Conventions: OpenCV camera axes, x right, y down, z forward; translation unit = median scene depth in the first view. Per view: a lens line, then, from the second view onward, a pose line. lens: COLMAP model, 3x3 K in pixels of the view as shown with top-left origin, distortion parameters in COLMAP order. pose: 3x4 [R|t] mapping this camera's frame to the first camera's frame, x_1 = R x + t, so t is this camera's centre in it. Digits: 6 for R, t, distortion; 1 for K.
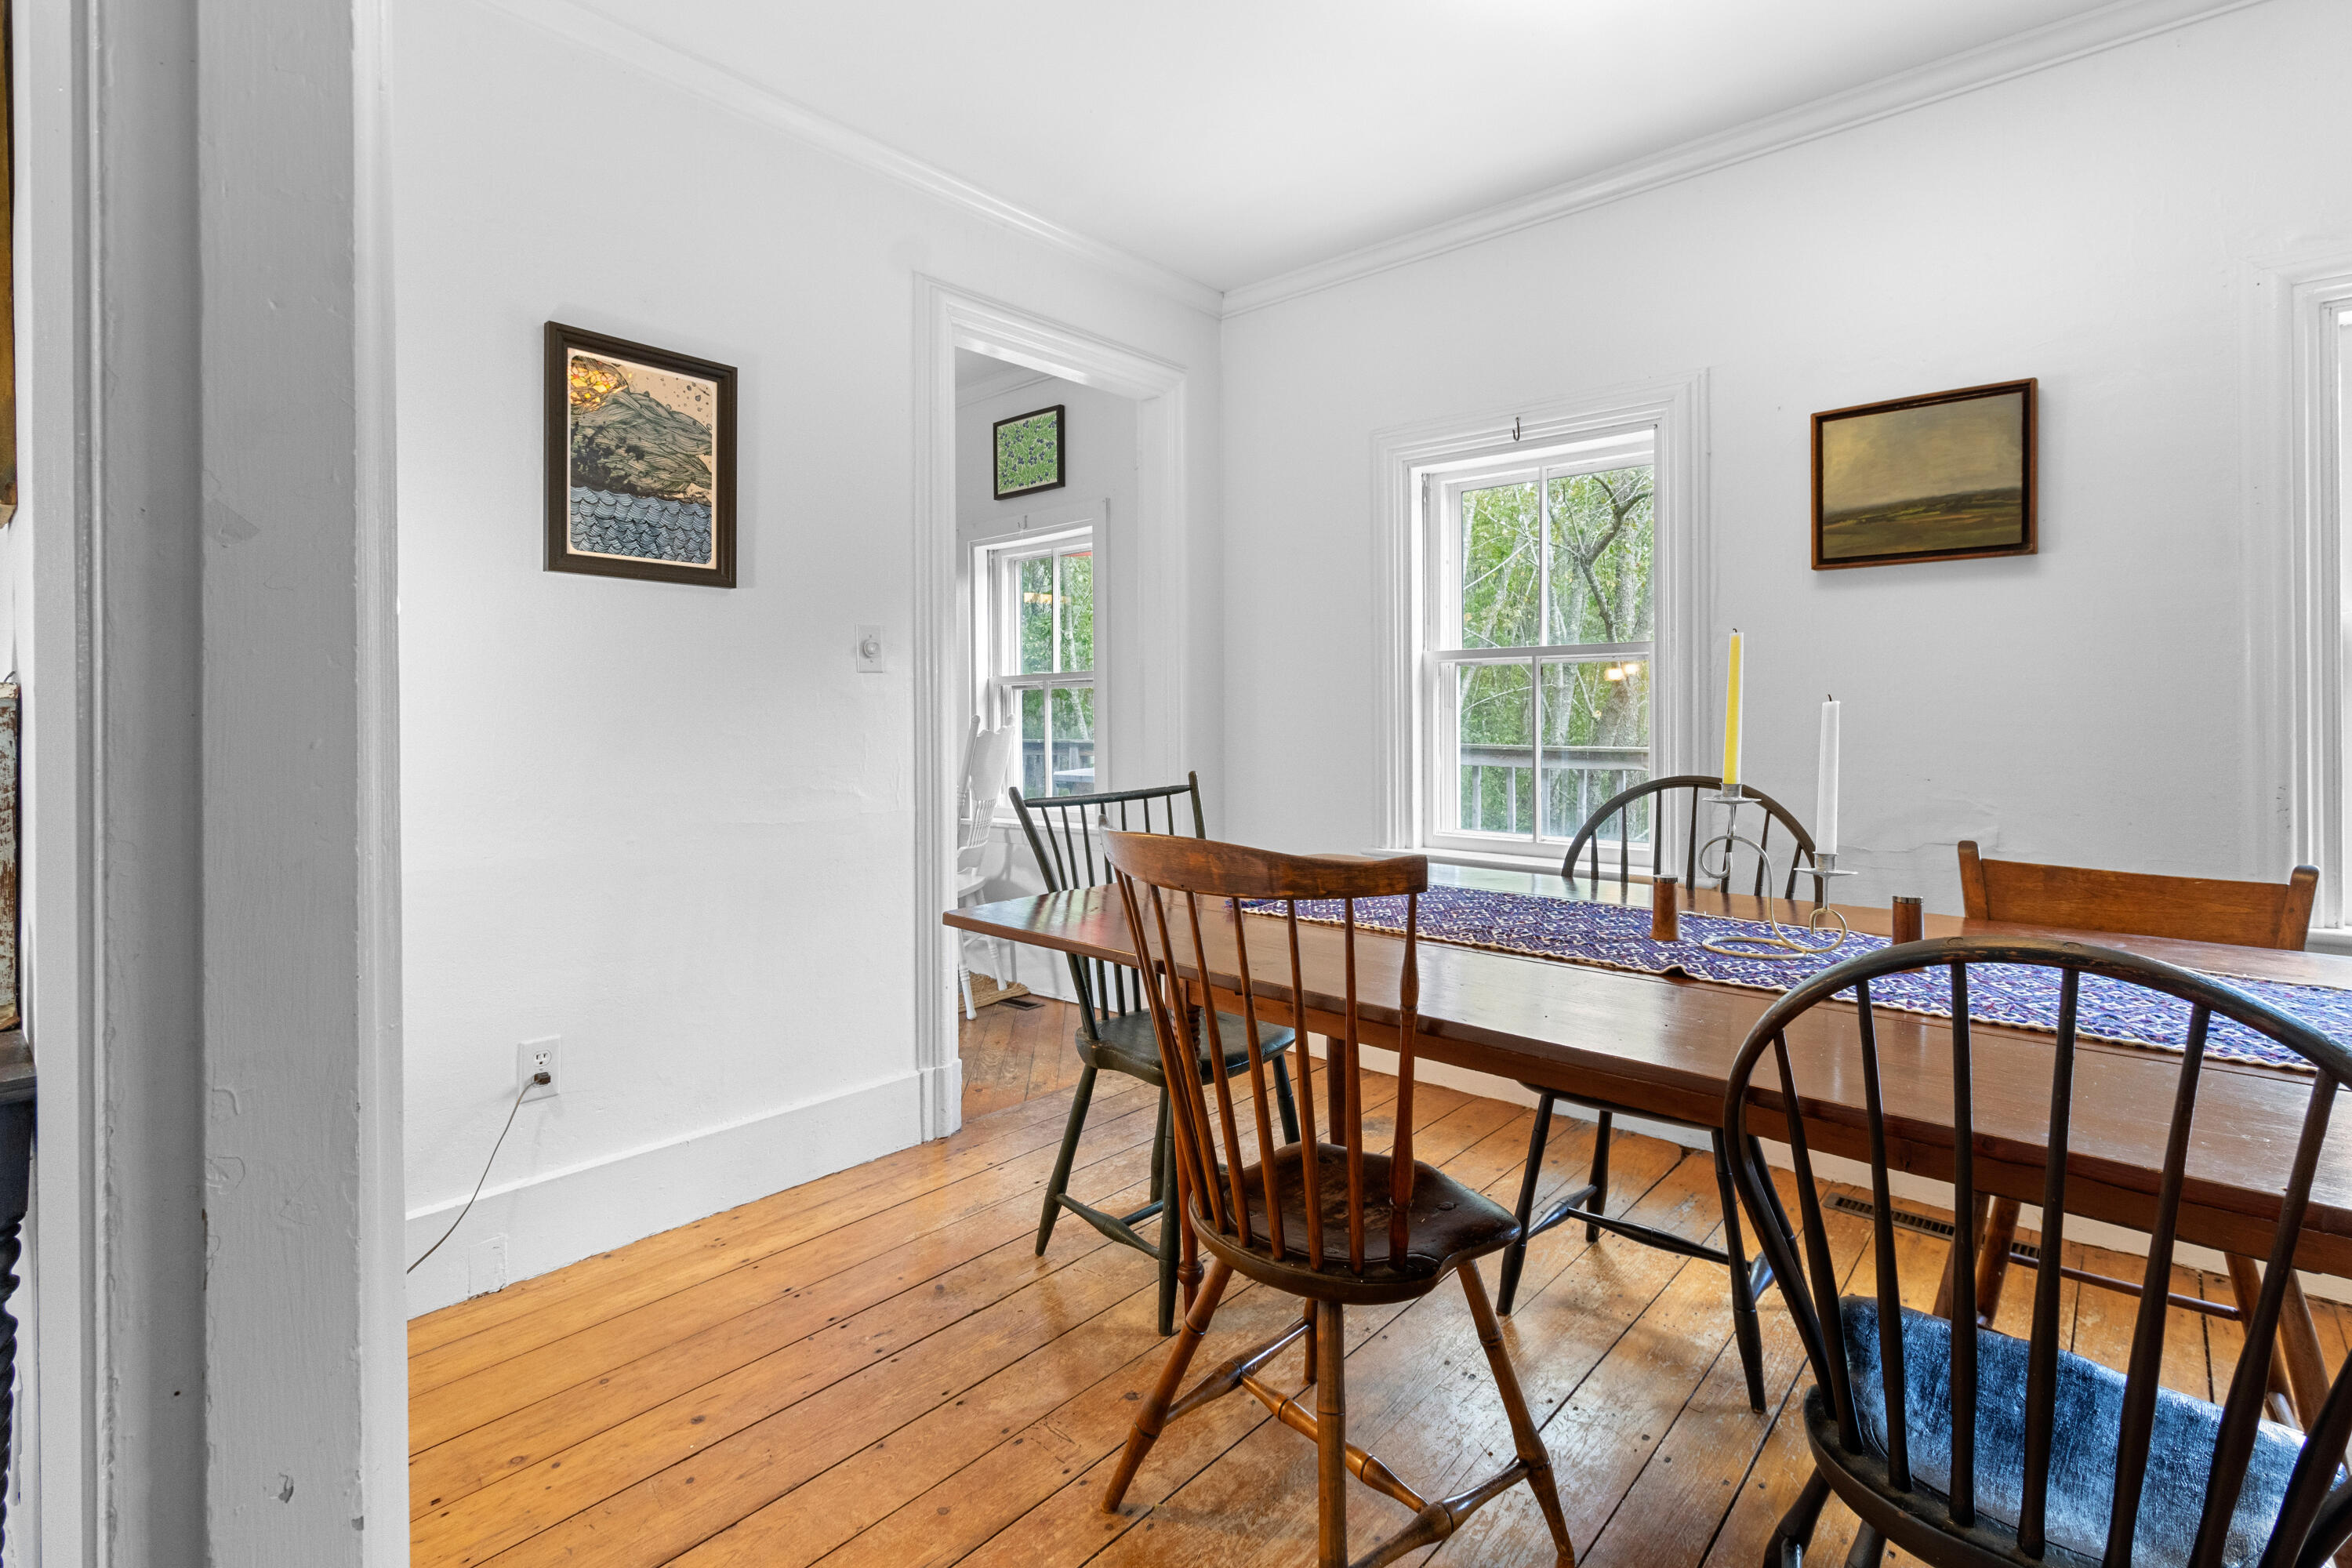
lens RADIAL K [[1098.1, 0, 1219.8], [0, 1098.1, 728.2], [0, 0, 1]] dist [0.001206, -0.000292]
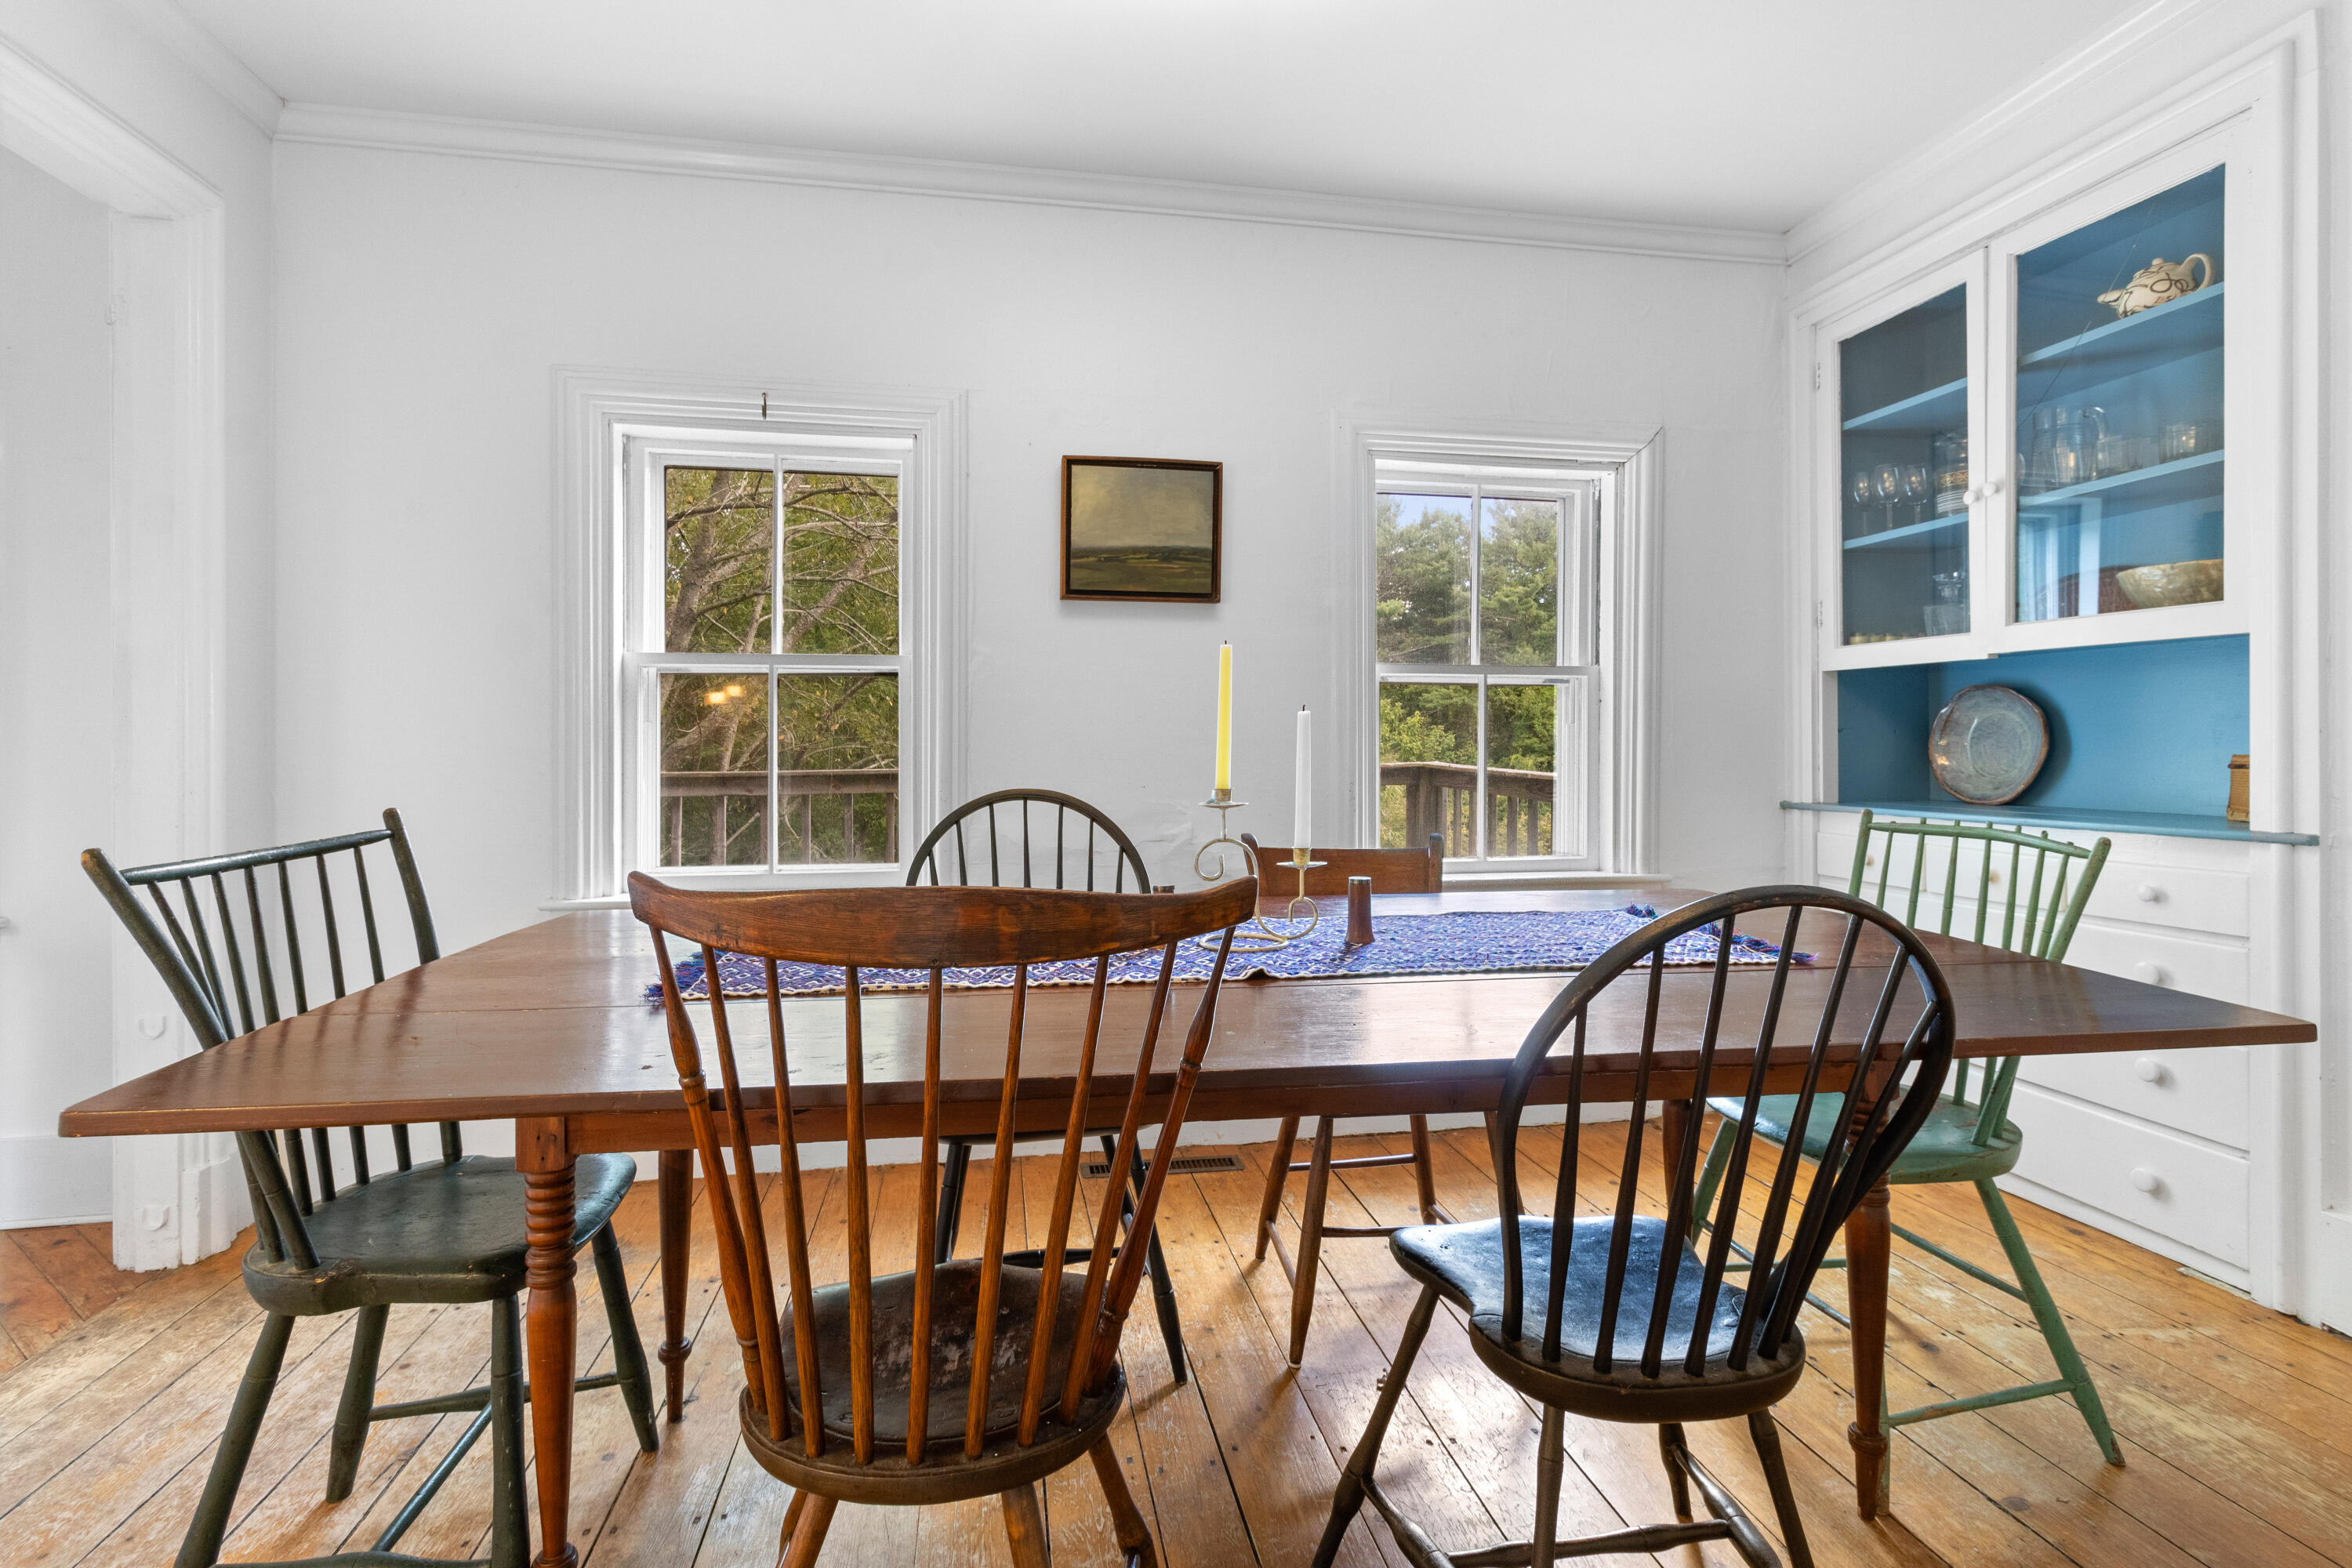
lens RADIAL K [[1098.1, 0, 1174.7], [0, 1098.1, 740.7], [0, 0, 1]] dist [0.001206, -0.000292]
pose [[0.644113, -0.000236, 0.764930, -0.238806], [0.005241, 0.999978, -0.004105, 0.003145], [-0.764912, 0.006652, 0.644100, 0.222998]]
